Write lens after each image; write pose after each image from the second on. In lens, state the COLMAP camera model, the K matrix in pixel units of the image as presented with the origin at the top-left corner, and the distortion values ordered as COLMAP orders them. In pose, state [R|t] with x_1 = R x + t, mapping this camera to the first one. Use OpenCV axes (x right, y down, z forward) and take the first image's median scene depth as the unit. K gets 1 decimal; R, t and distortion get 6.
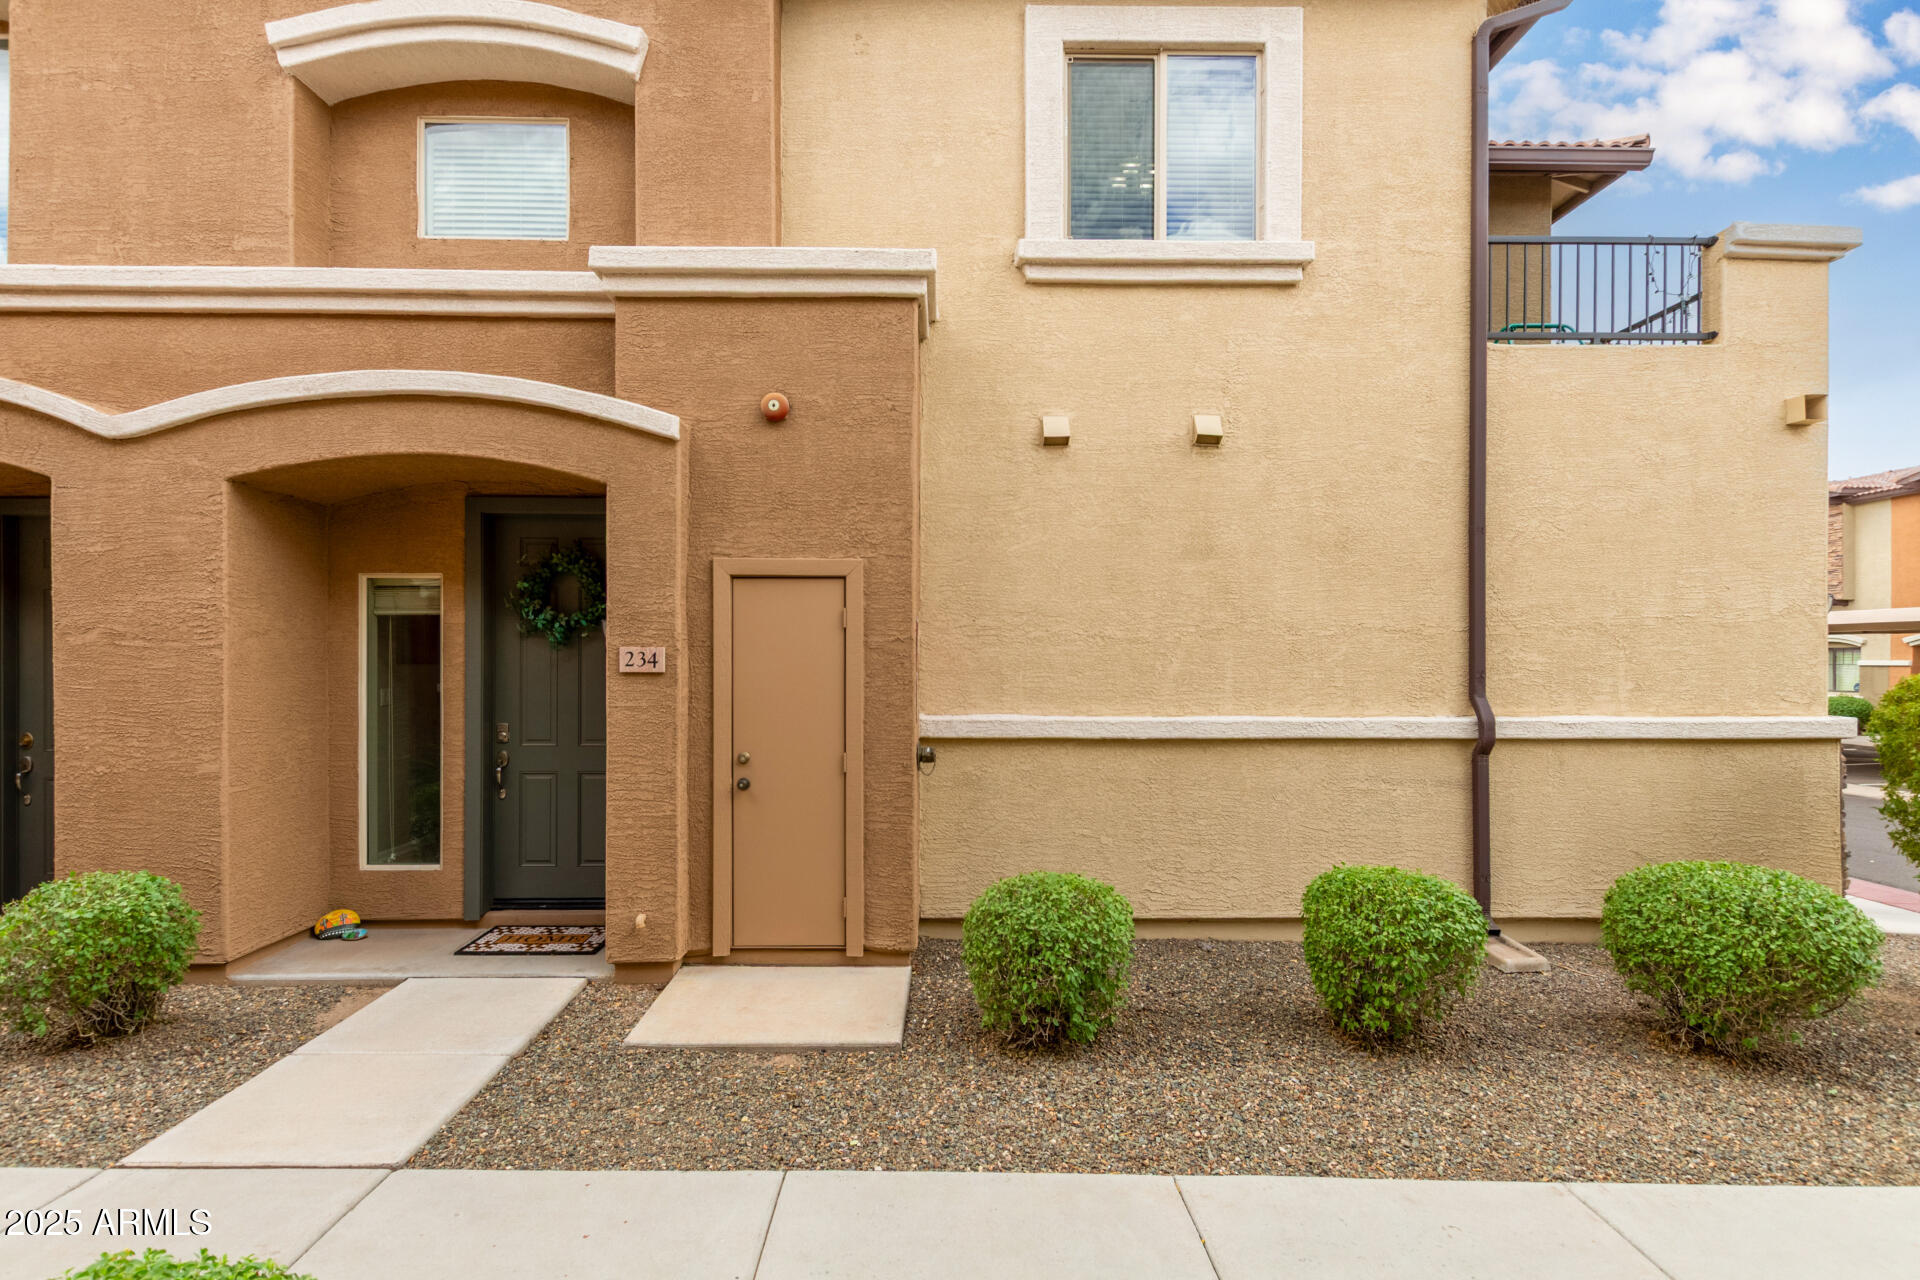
lens RADIAL K [[894.2, 0, 954.1], [0, 894.2, 650.5], [0, 0, 1]] dist [0.005584, -0.000842]
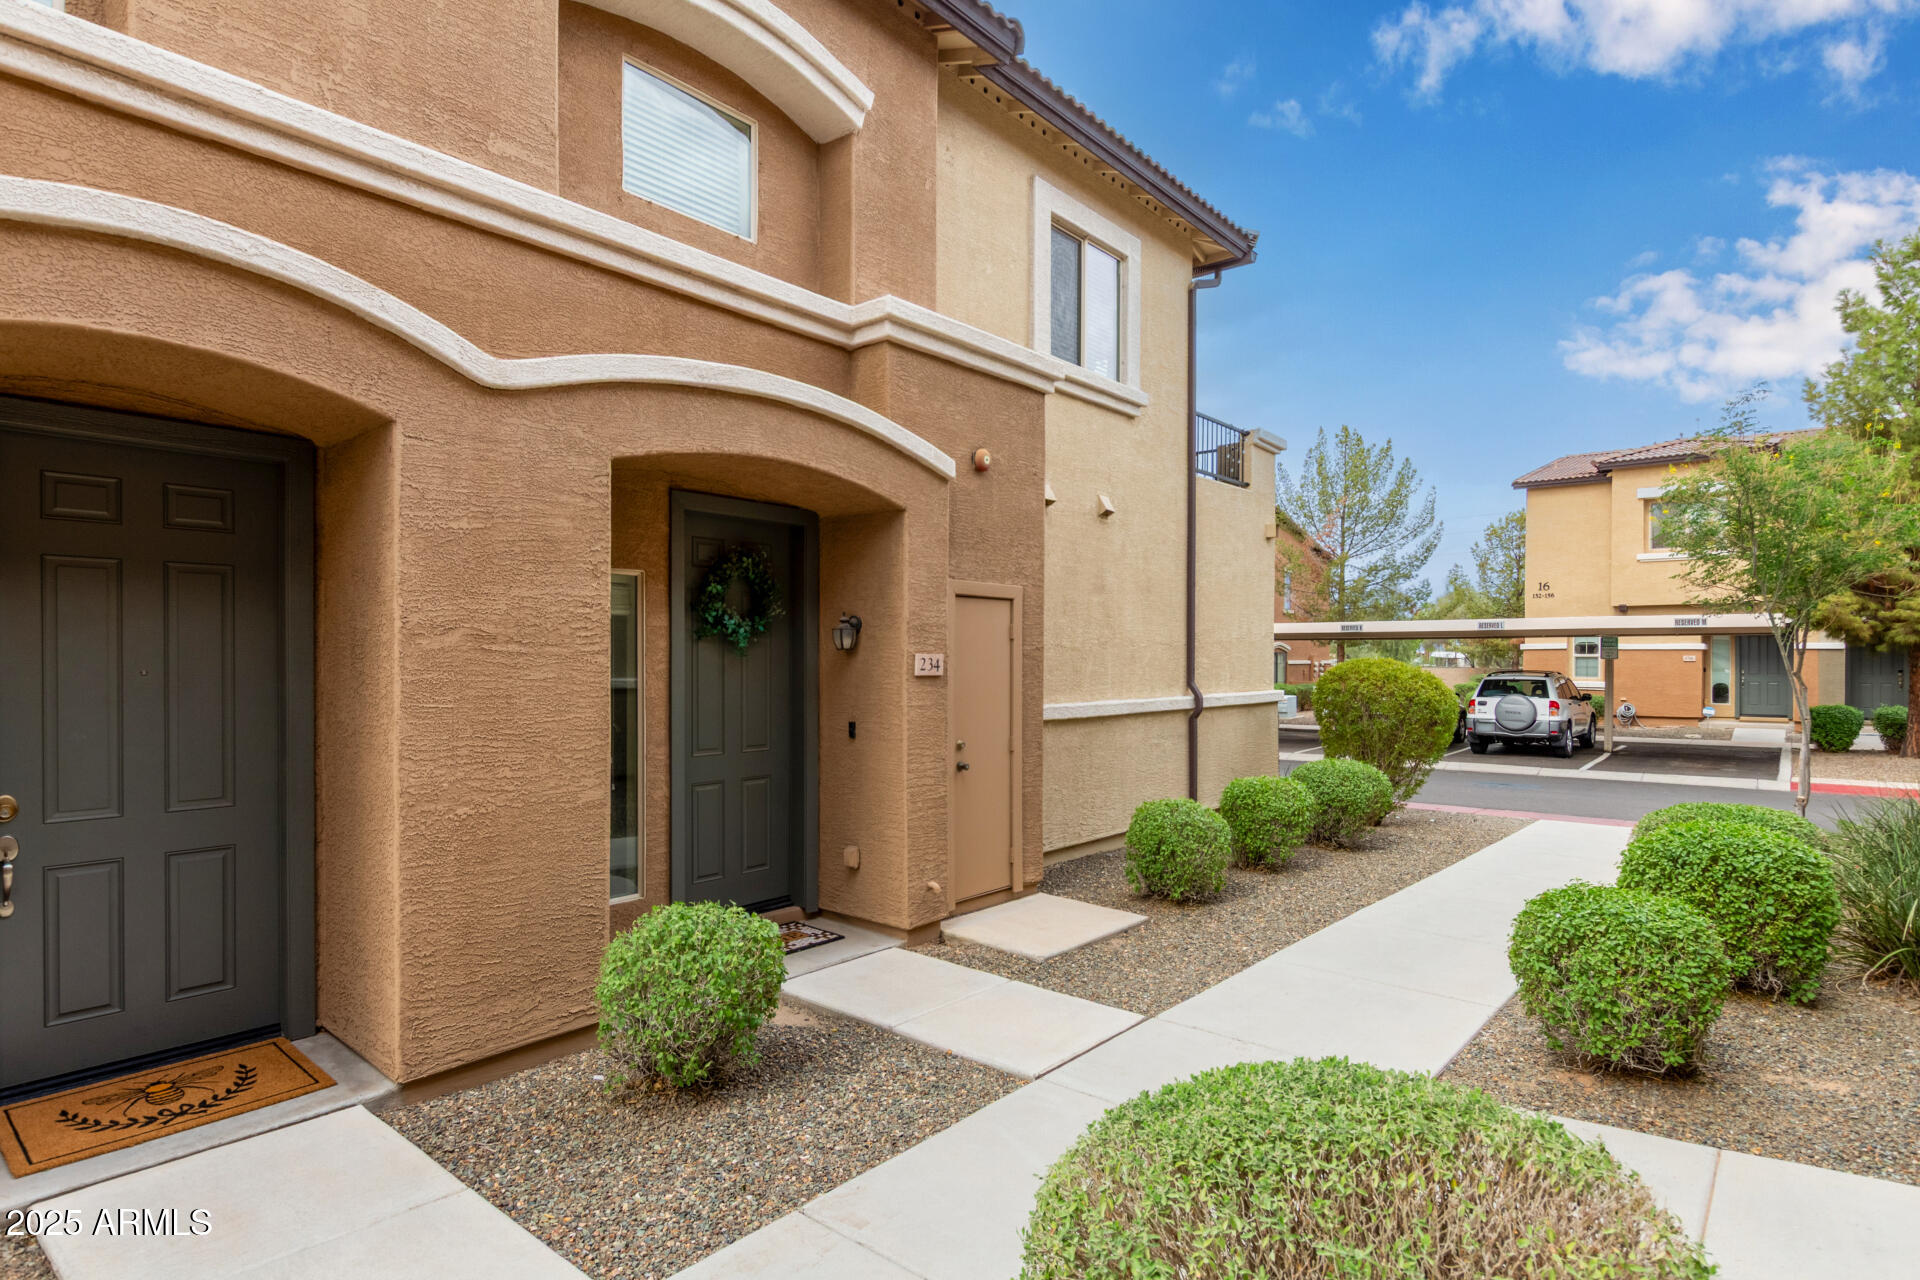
lens RADIAL K [[1015.1, 0, 951.3], [0, 1015.1, 649.5], [0, 0, 1]] dist [0.008072, 0.001367]
pose [[0.654404, 0.005049, 0.756128, -1.213953], [-0.006454, 0.999979, -0.001092, -0.007477], [-0.756117, -0.004165, 0.654423, 0.101313]]
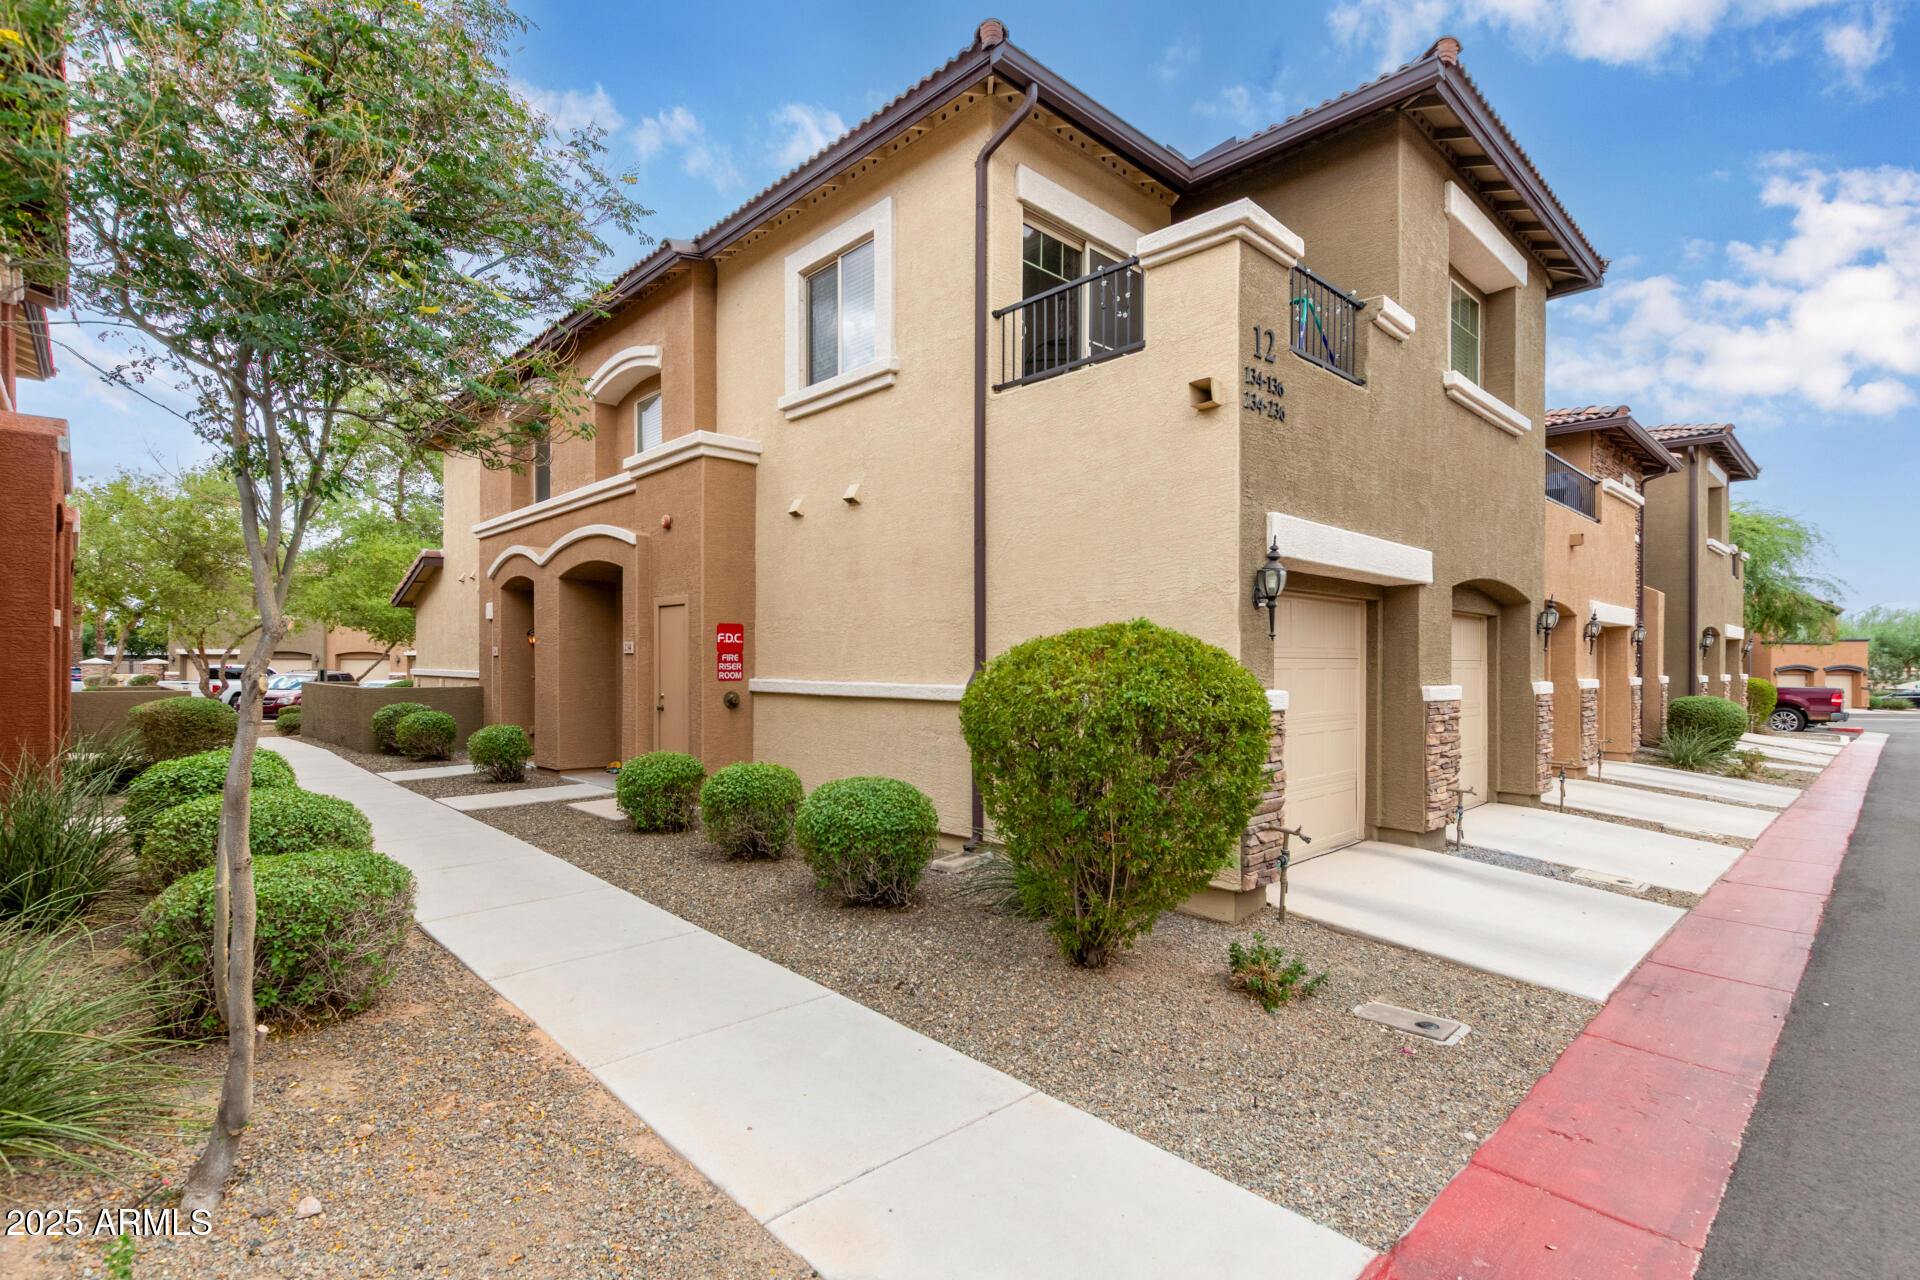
lens RADIAL K [[894.2, 0, 948.8], [0, 894.2, 655.6], [0, 0, 1]] dist [0.005584, -0.000842]
pose [[0.683663, -0.008936, -0.729743, 1.592322], [0.000365, 0.999929, -0.011902, 0.049534], [0.729798, 0.007871, 0.683618, 0.084268]]
